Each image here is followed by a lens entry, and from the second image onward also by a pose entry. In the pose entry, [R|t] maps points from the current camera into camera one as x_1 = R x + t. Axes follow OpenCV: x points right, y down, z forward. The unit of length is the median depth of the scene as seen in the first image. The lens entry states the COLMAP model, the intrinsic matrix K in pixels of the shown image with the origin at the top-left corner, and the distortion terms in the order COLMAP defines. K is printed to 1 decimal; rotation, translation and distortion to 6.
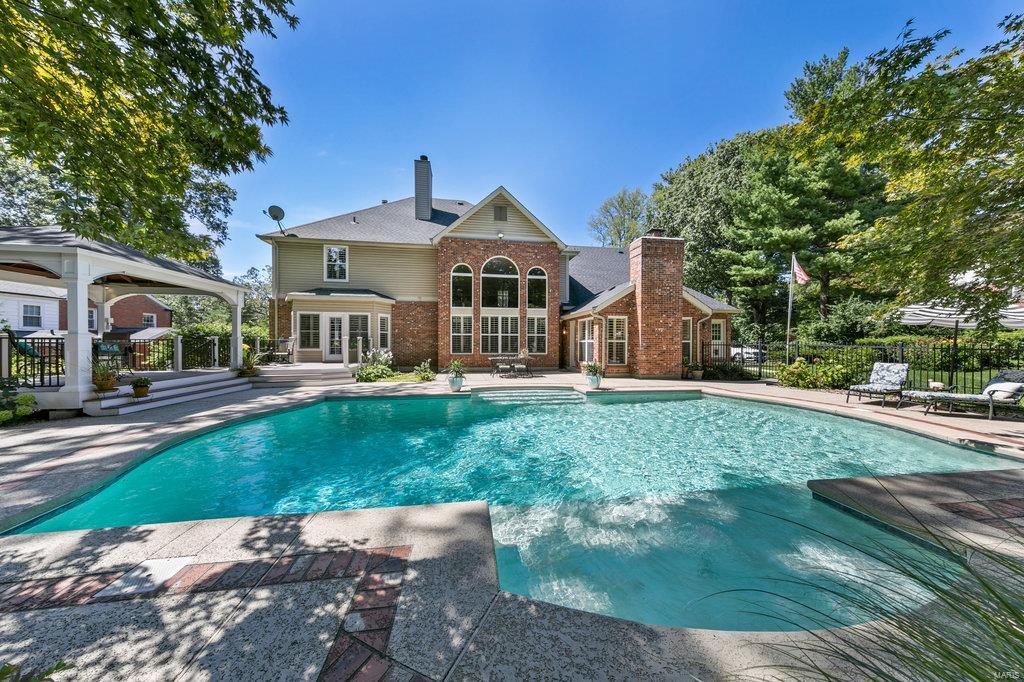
lens RADIAL K [[318.5, 0, 510.4], [0, 318.5, 342.2], [0, 0, 1]] dist [-0.001006, -0.000078]
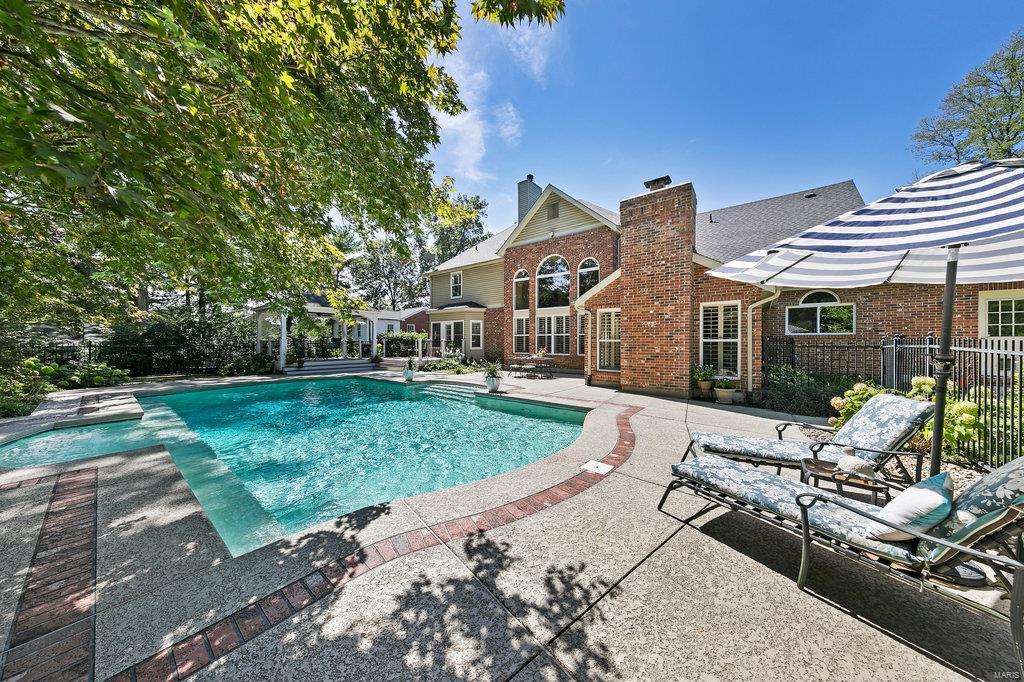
lens RADIAL K [[318.5, 0, 512.4], [0, 318.5, 342.3], [0, 0, 1]] dist [-0.001006, -0.000078]
pose [[0.685230, -0.002745, -0.728321, 0.604571], [0.001104, 0.999996, -0.002730, 0.002160], [0.728326, 0.001066, 0.685230, 0.236047]]
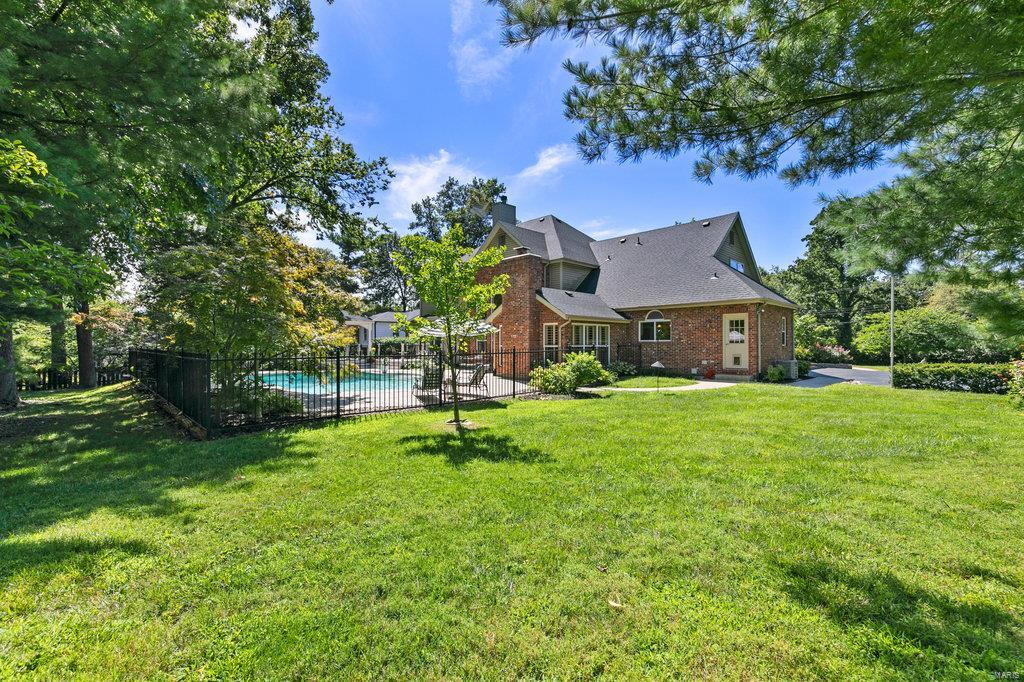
lens RADIAL K [[433.8, 0, 506.0], [0, 433.8, 336.6], [0, 0, 1]] dist [0.005343, 0.000023]
pose [[0.566953, -0.018663, -0.823538, 1.395707], [0.002172, 0.999774, -0.021162, -0.002607], [0.823747, 0.010209, 0.566866, 0.049900]]
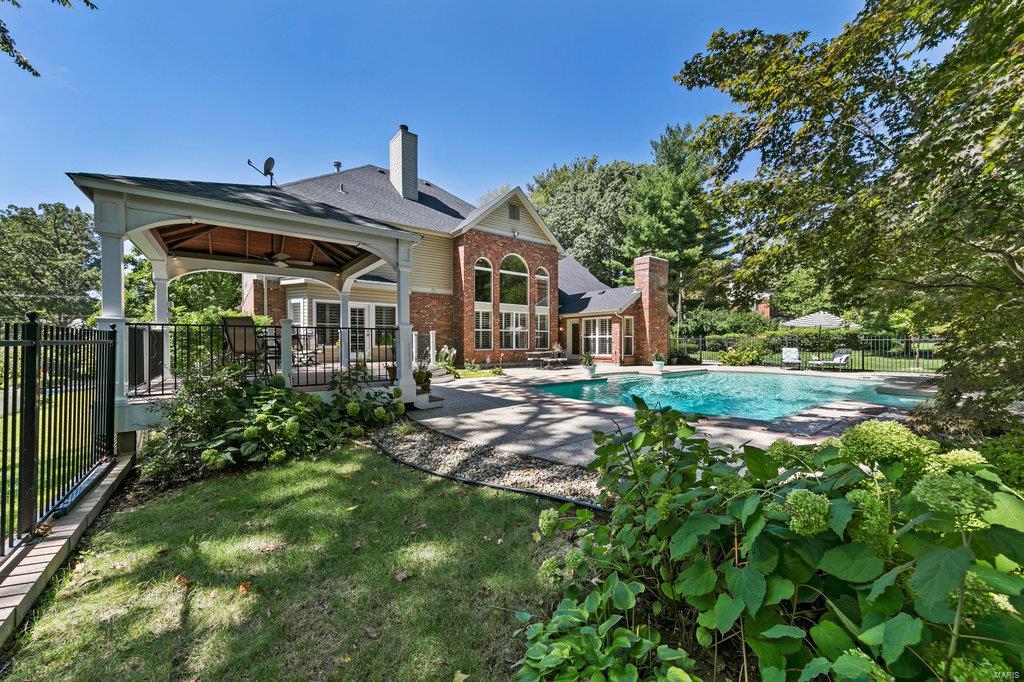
lens RADIAL K [[368.1, 0, 515.9], [0, 368.1, 342.4], [0, 0, 1]] dist [0.000022, -0.000005]
pose [[0.875760, -0.005982, 0.482710, -0.606273], [0.004500, 0.999981, 0.004228, 0.009482], [-0.482727, -0.001530, 0.875770, -0.041382]]
